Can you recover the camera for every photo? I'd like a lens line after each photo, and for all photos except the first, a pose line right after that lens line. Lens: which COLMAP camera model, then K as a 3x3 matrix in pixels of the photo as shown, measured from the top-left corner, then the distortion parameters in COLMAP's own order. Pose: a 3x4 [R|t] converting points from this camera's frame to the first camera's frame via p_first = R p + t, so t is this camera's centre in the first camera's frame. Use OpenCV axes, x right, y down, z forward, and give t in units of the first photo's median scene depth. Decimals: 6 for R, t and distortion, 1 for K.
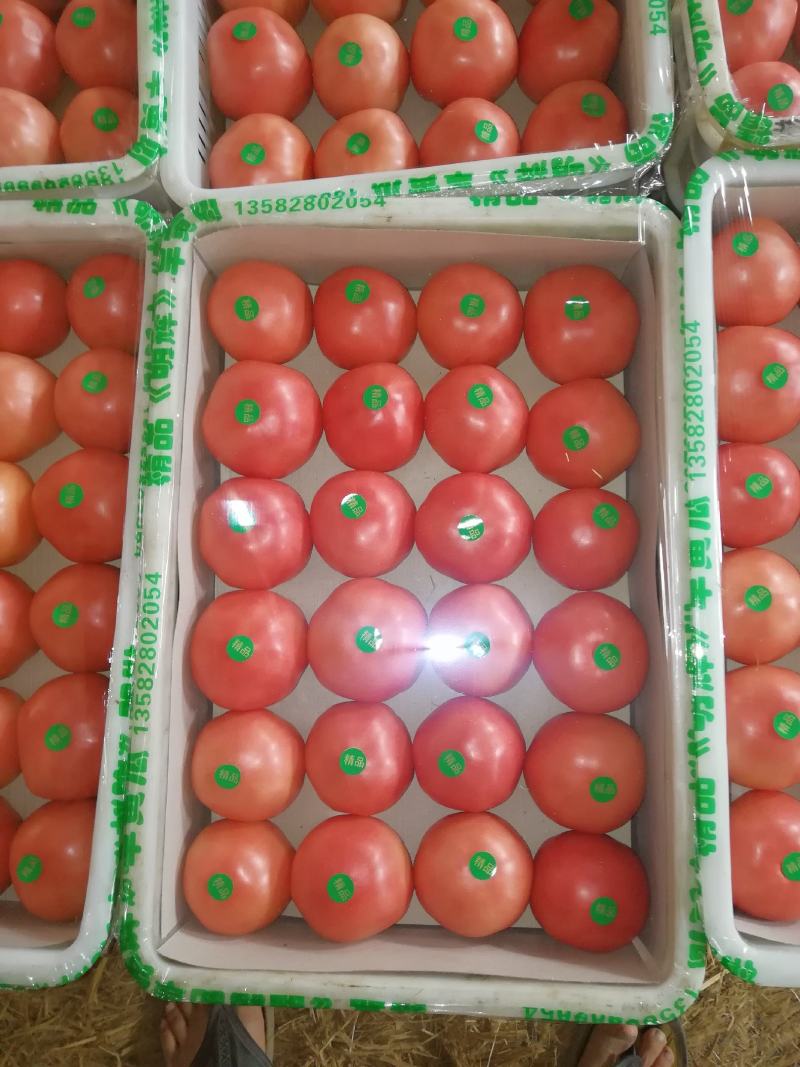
lens RADIAL K [[744.5, 0, 400.0], [0, 744.5, 533.5], [0, 0, 1]] dist [-0.014579, 0.004055]
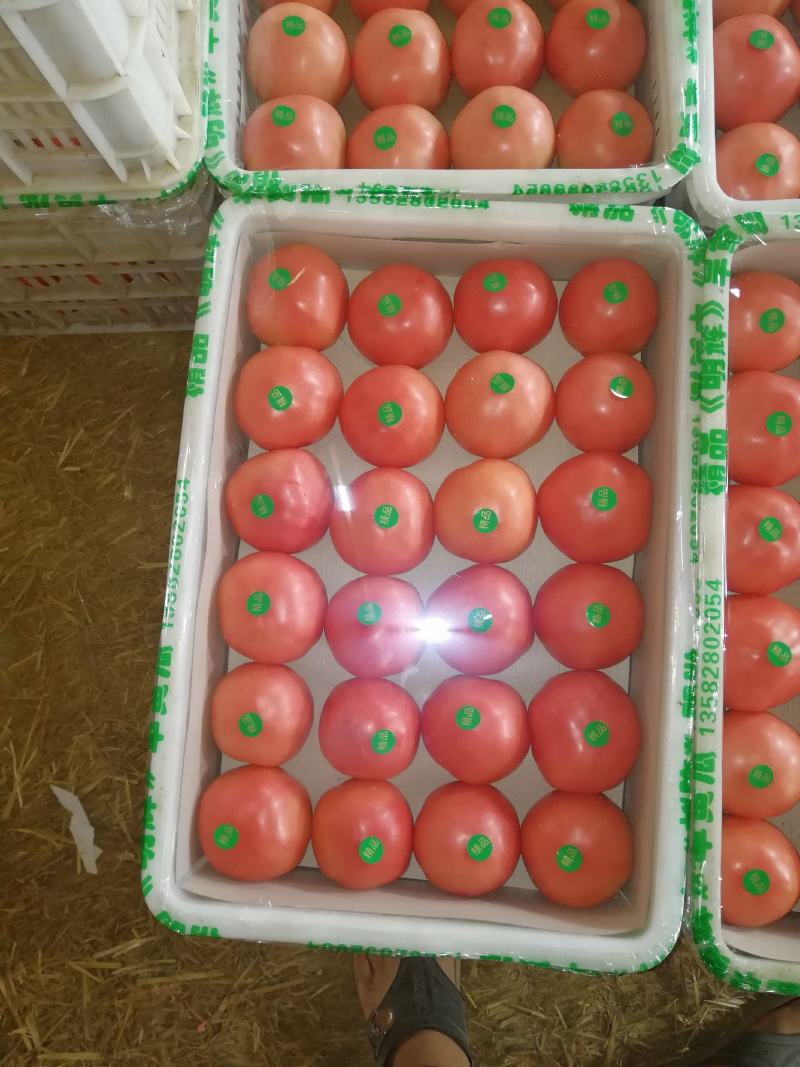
lens RADIAL K [[709.6, 0, 400.0], [0, 709.6, 533.5], [0, 0, 1]] dist [-0.006215, -0.000389]
pose [[0.999159, 0.040532, -0.006132, -0.716111], [-0.040299, 0.998601, 0.034239, -0.025445], [0.007512, -0.033963, 0.999395, 0.016177]]
